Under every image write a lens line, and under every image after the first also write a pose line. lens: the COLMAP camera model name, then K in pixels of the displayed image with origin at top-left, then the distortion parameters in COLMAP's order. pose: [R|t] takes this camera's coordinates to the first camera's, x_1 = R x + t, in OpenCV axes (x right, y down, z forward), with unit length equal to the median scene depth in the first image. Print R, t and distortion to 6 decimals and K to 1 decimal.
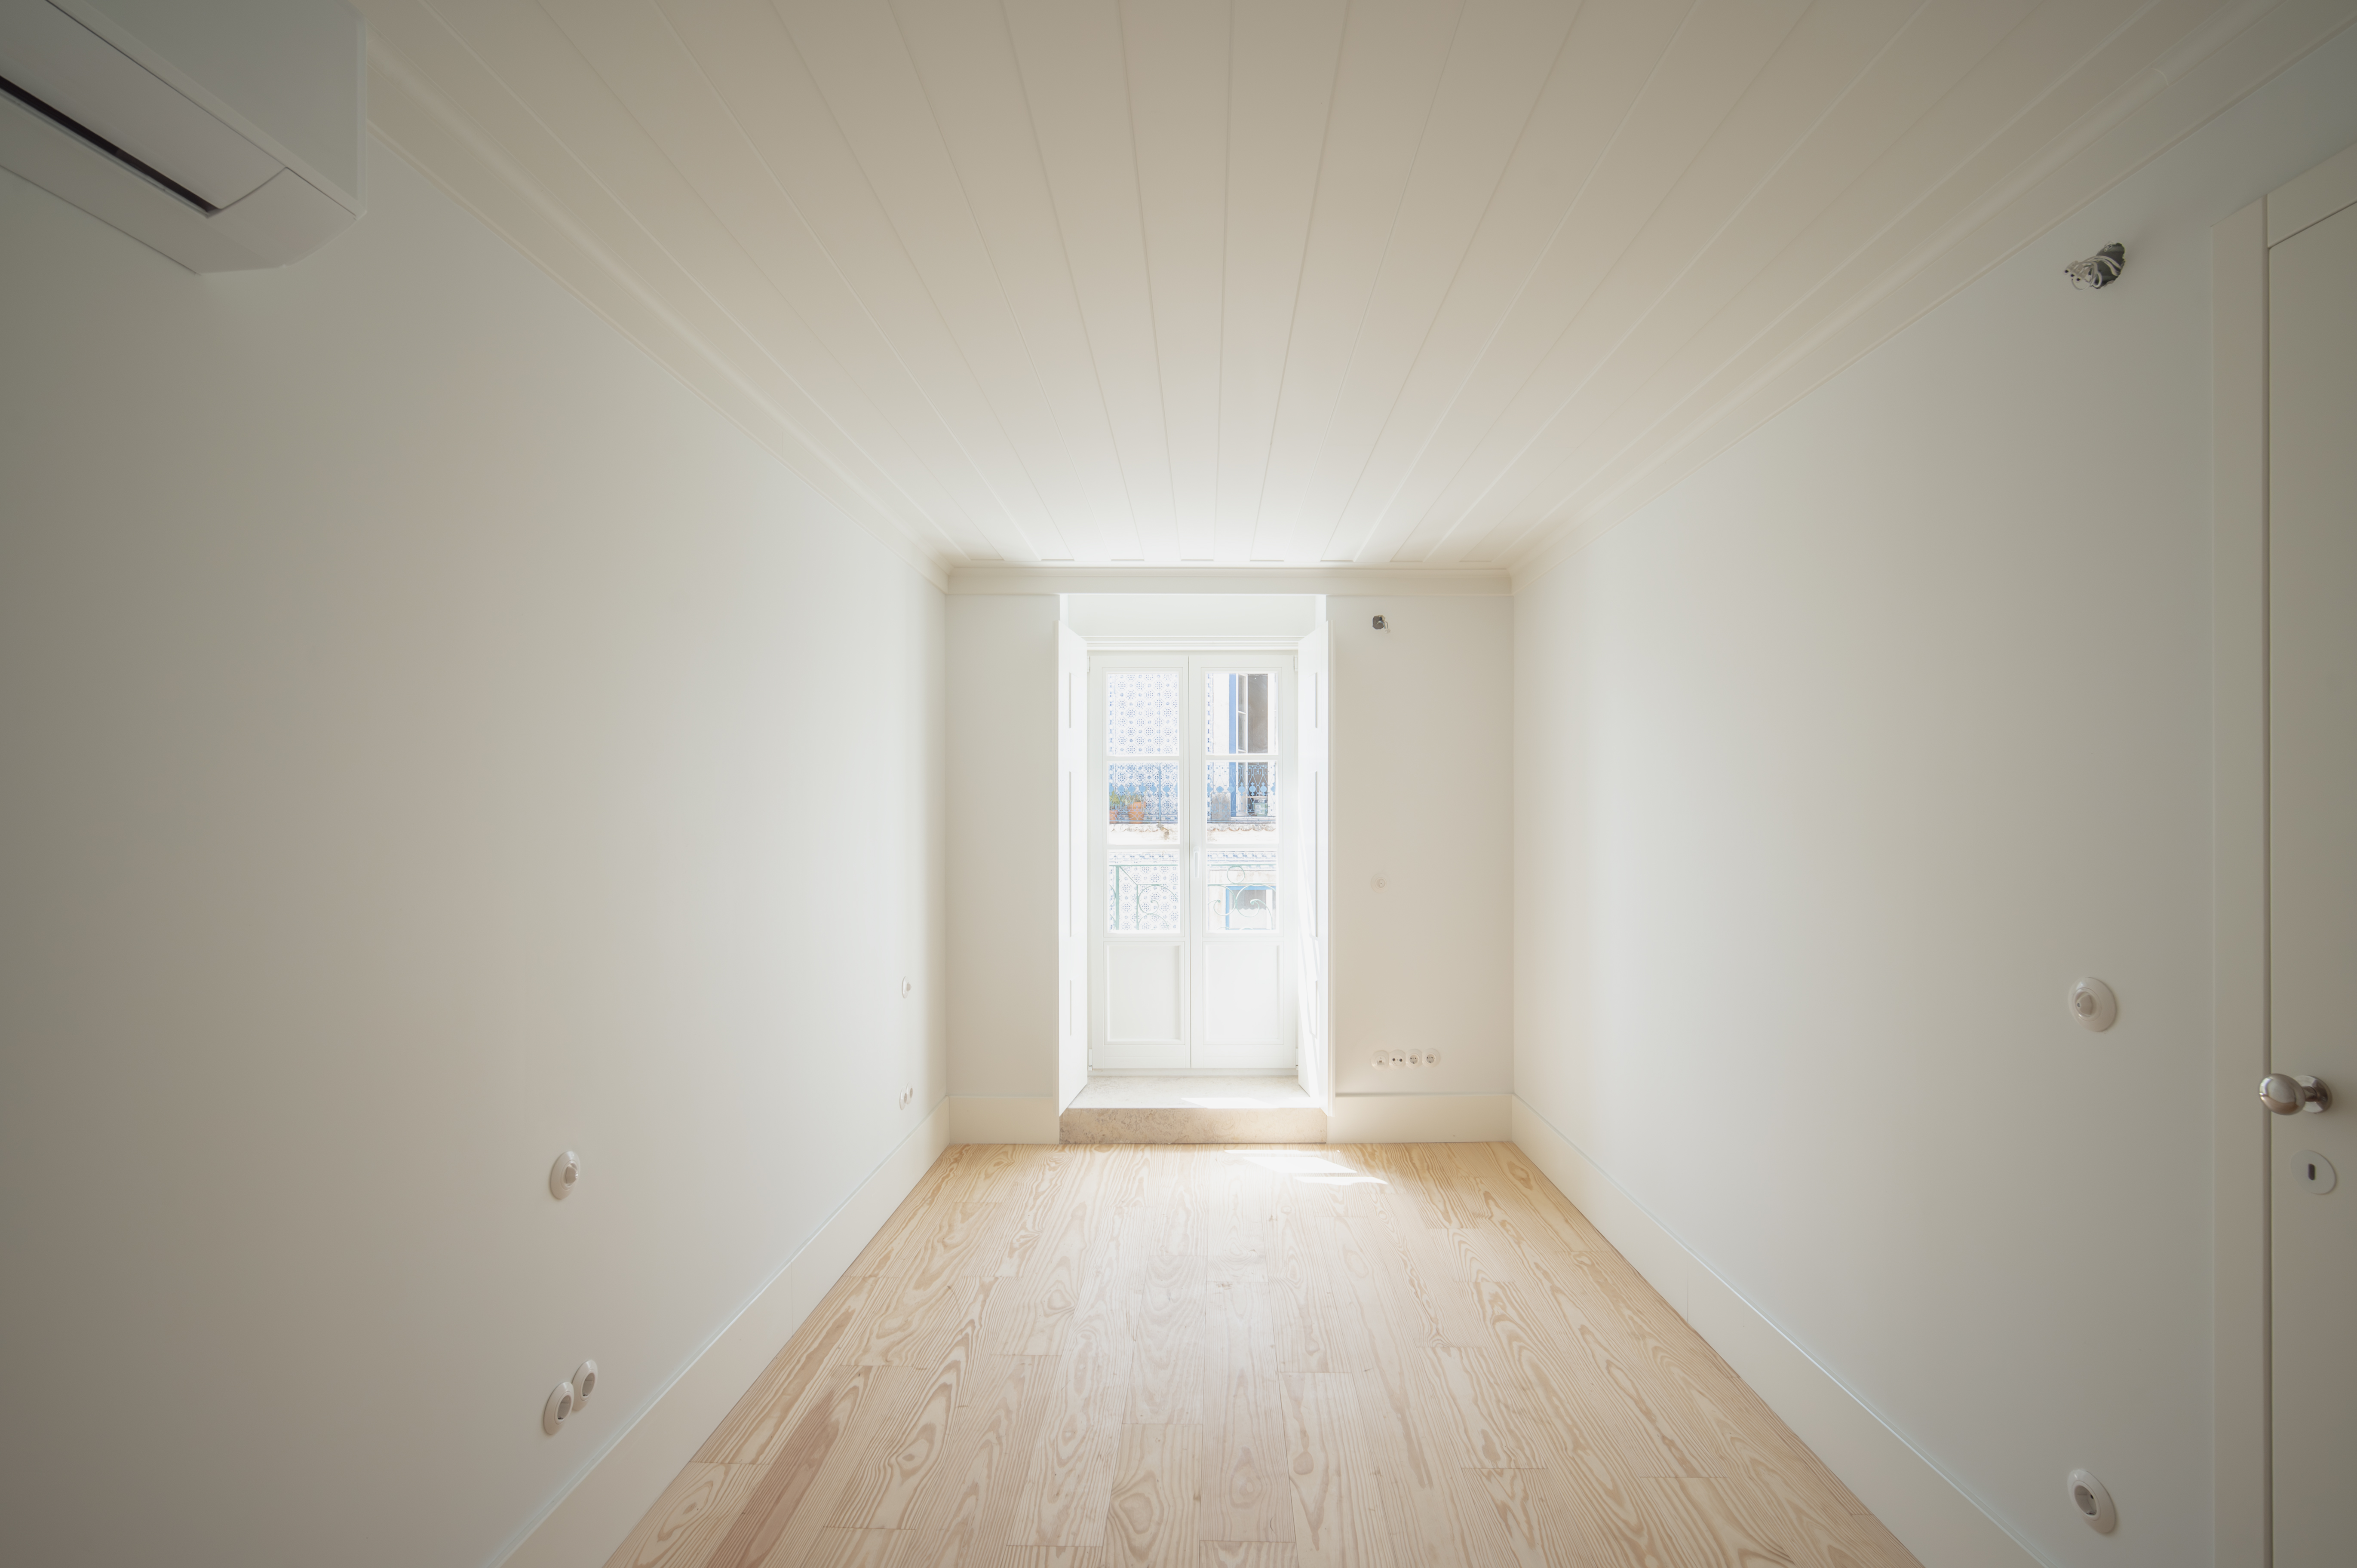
lens RADIAL K [[1020.5, 0, 1186.7], [0, 1020.5, 800.4], [0, 0, 1]] dist [-0.016601, 0.005898]
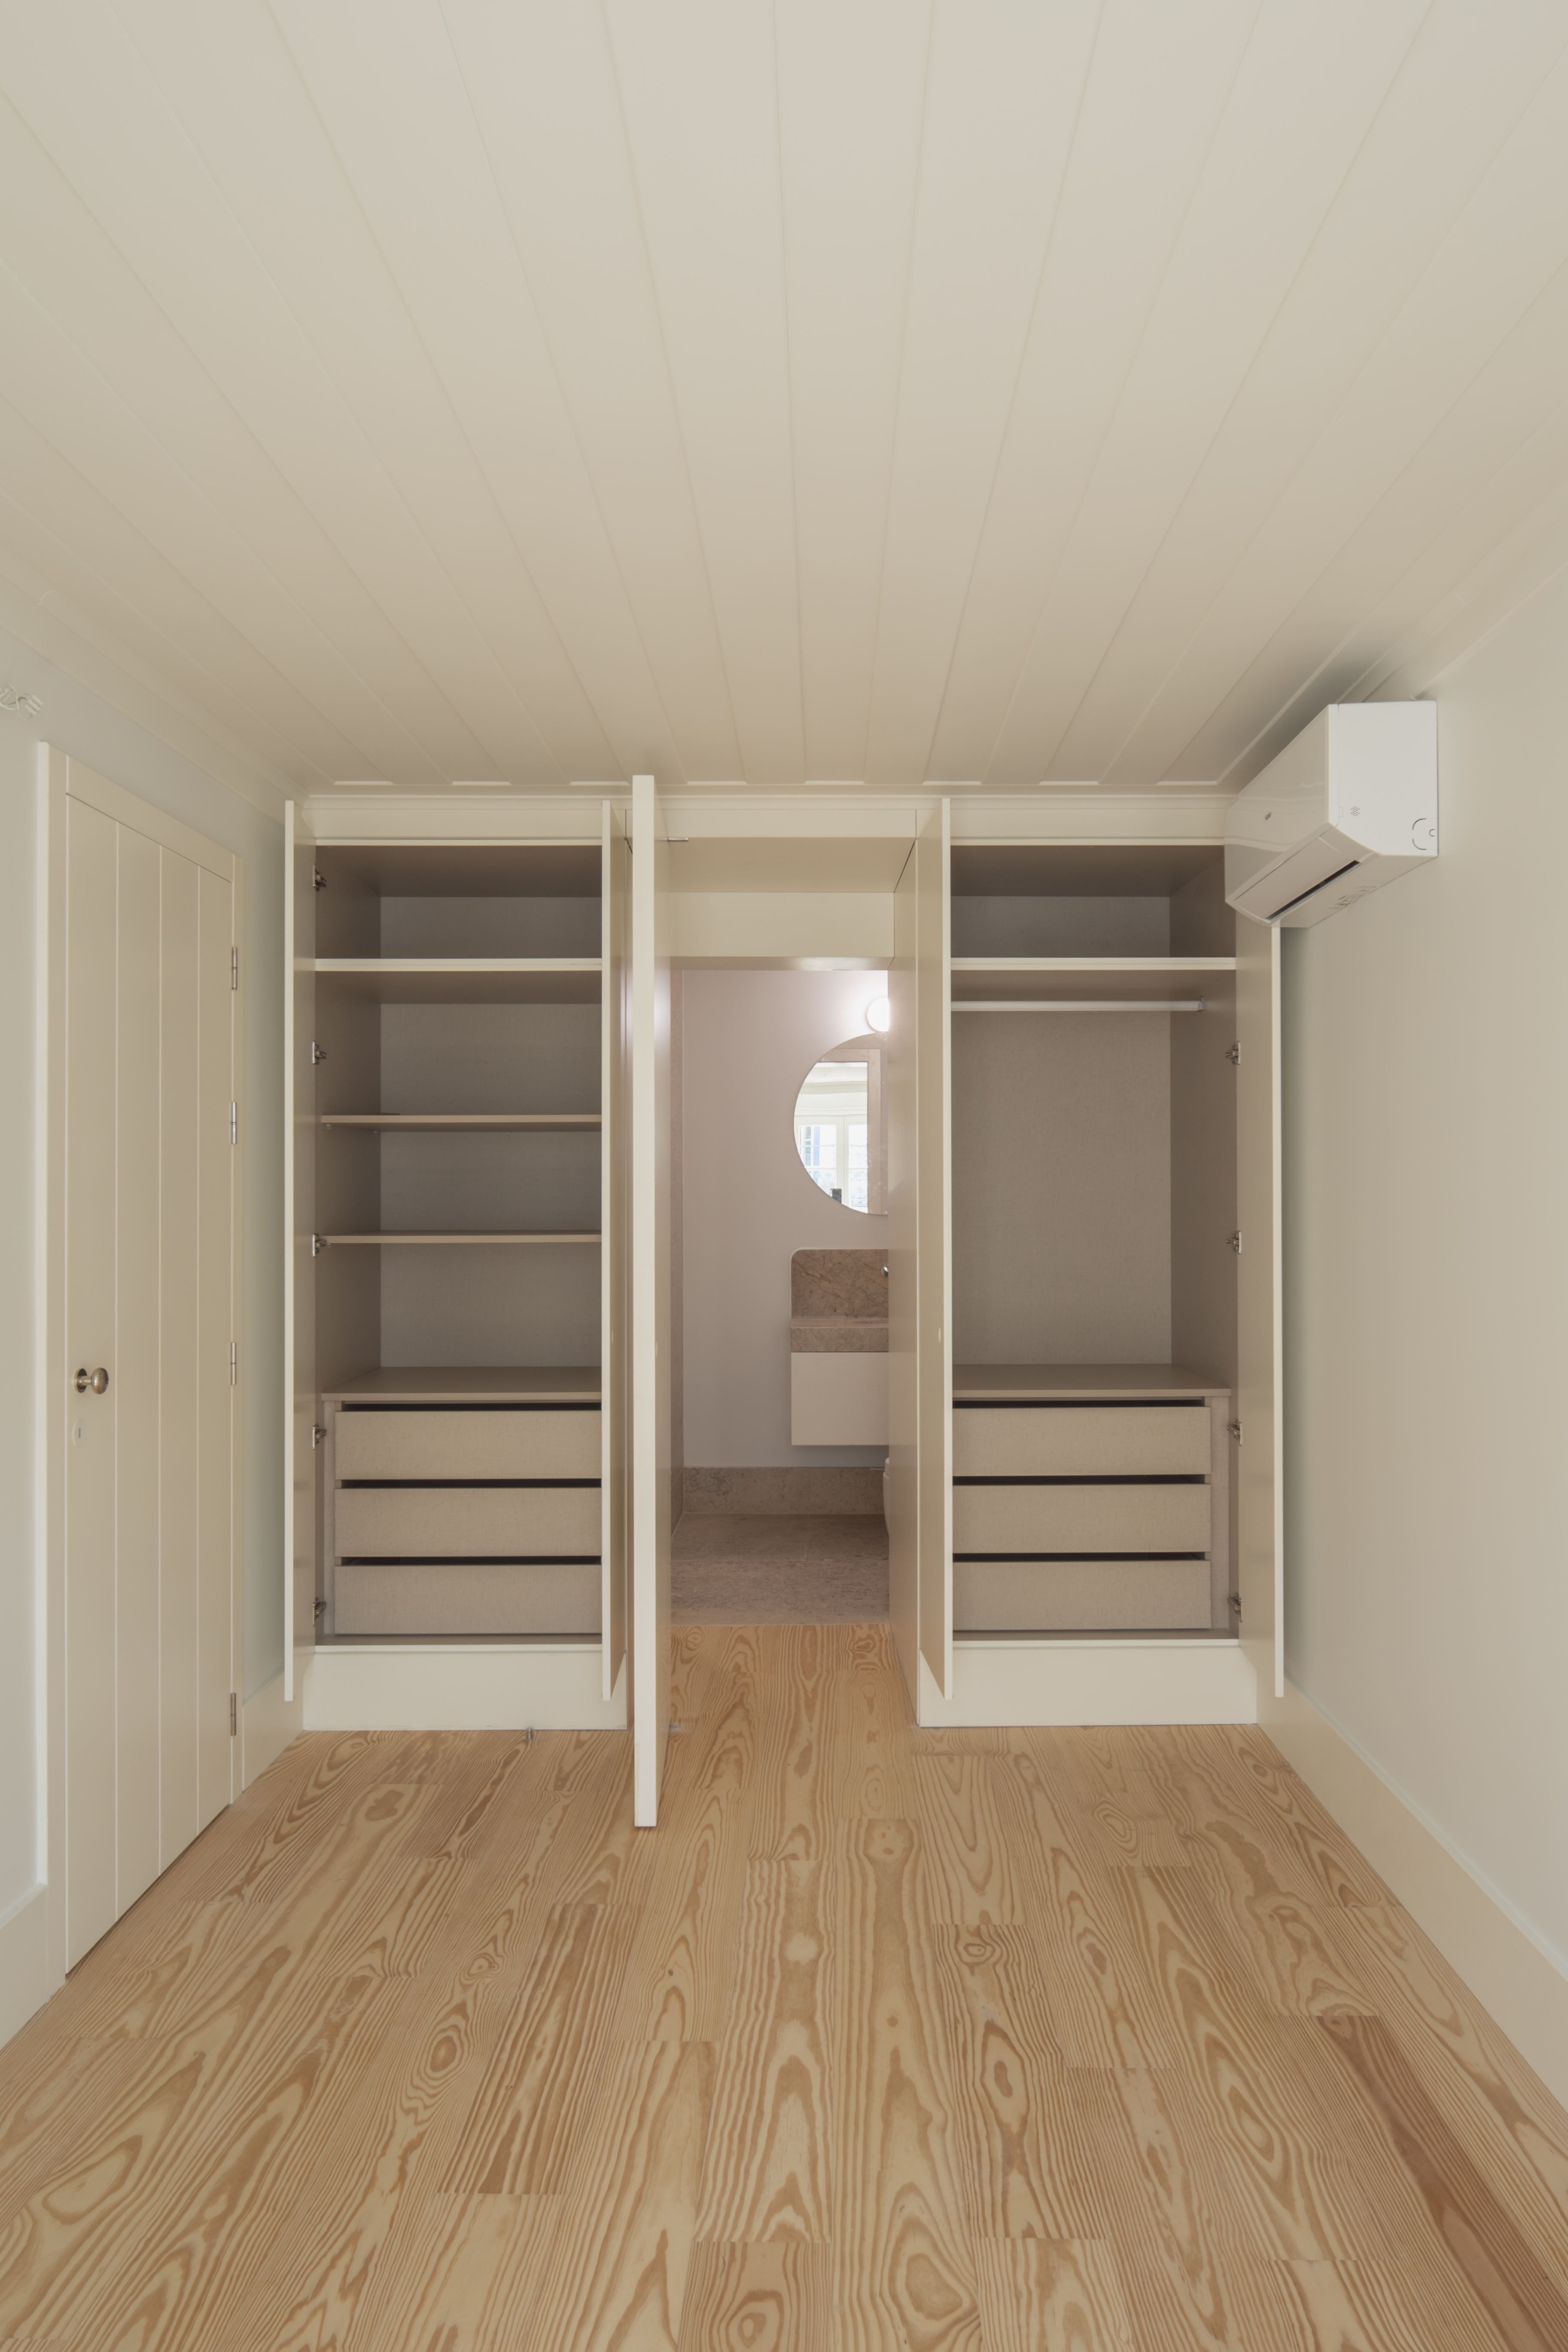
lens RADIAL K [[1554.6, 0, 796.6], [0, 1554.6, 1184.0], [0, 0, 1]] dist [-0.015266, 0.003445]
pose [[-0.999984, 0.004851, -0.002968, 0.023688], [0.004922, 0.999692, -0.024321, 0.024232], [0.002849, -0.024335, -0.999700, 1.364085]]
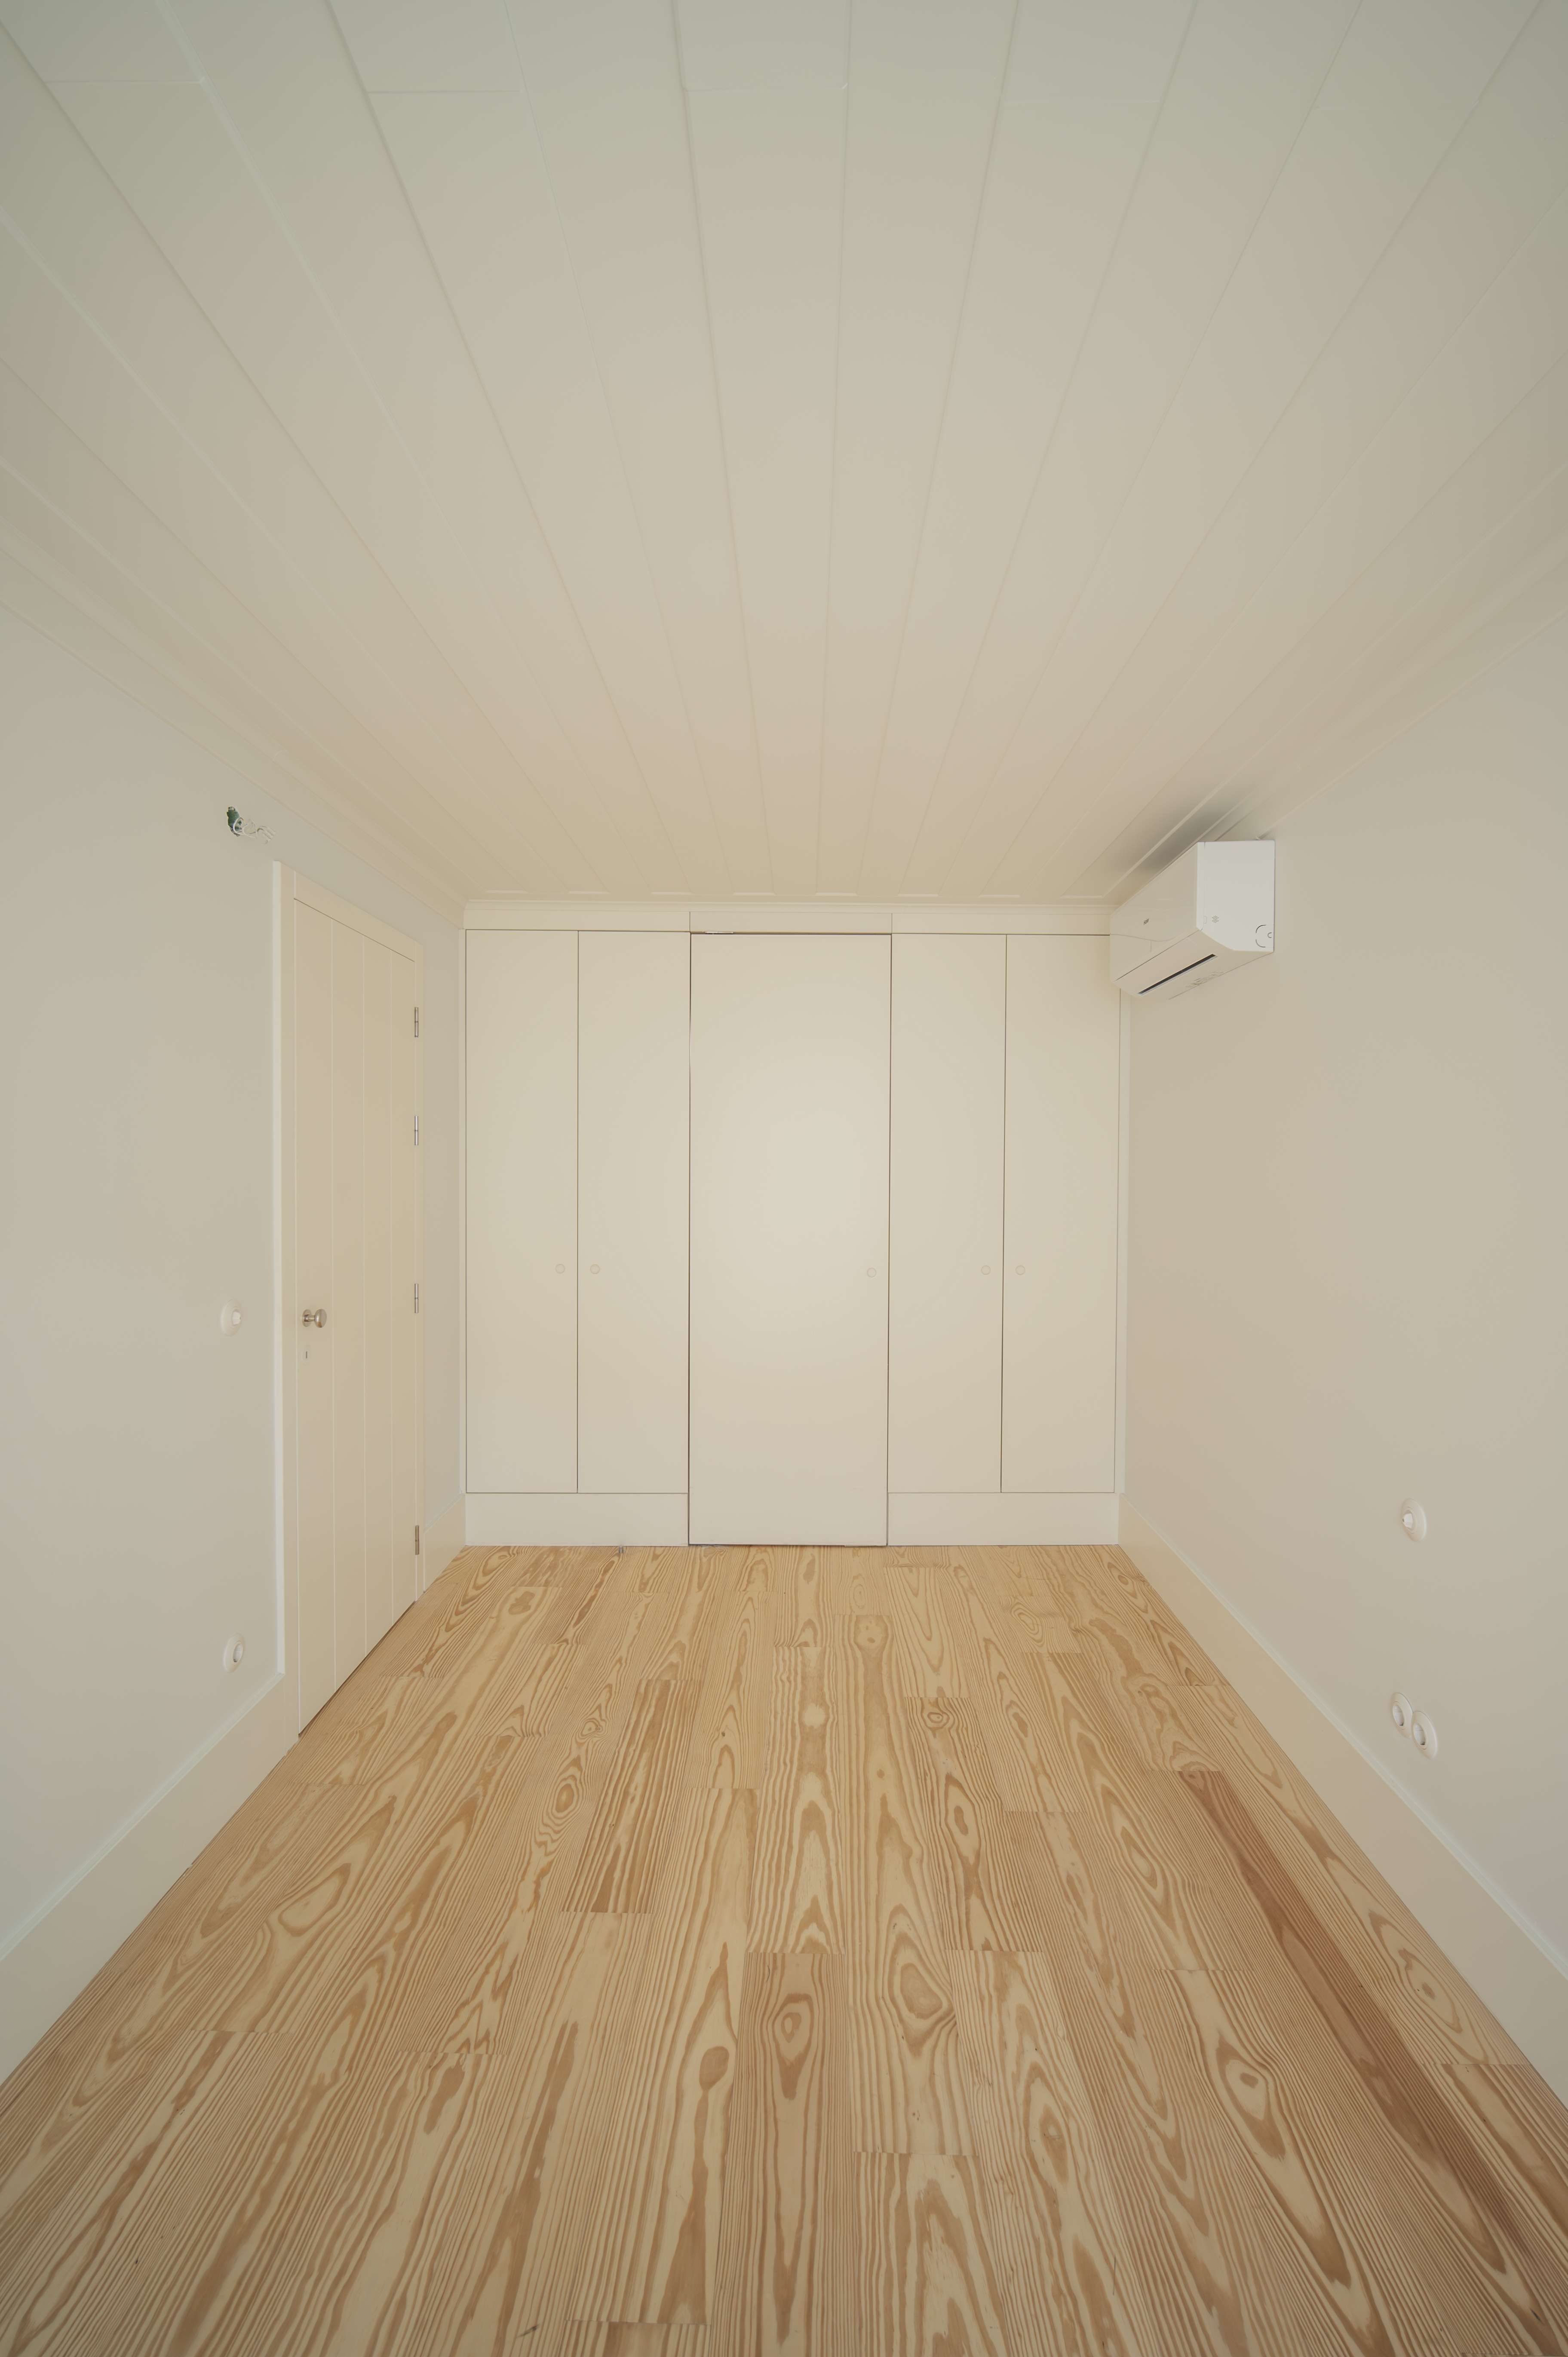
lens RADIAL K [[1015.0, 0, 791.2], [0, 1015.0, 1183.0], [0, 0, 1]] dist [-0.016013, 0.005585]
pose [[-0.999978, -0.002626, -0.006019, 0.047229], [-0.002646, 0.999991, 0.003451, -0.001462], [0.006010, 0.003467, -0.999976, 1.287085]]
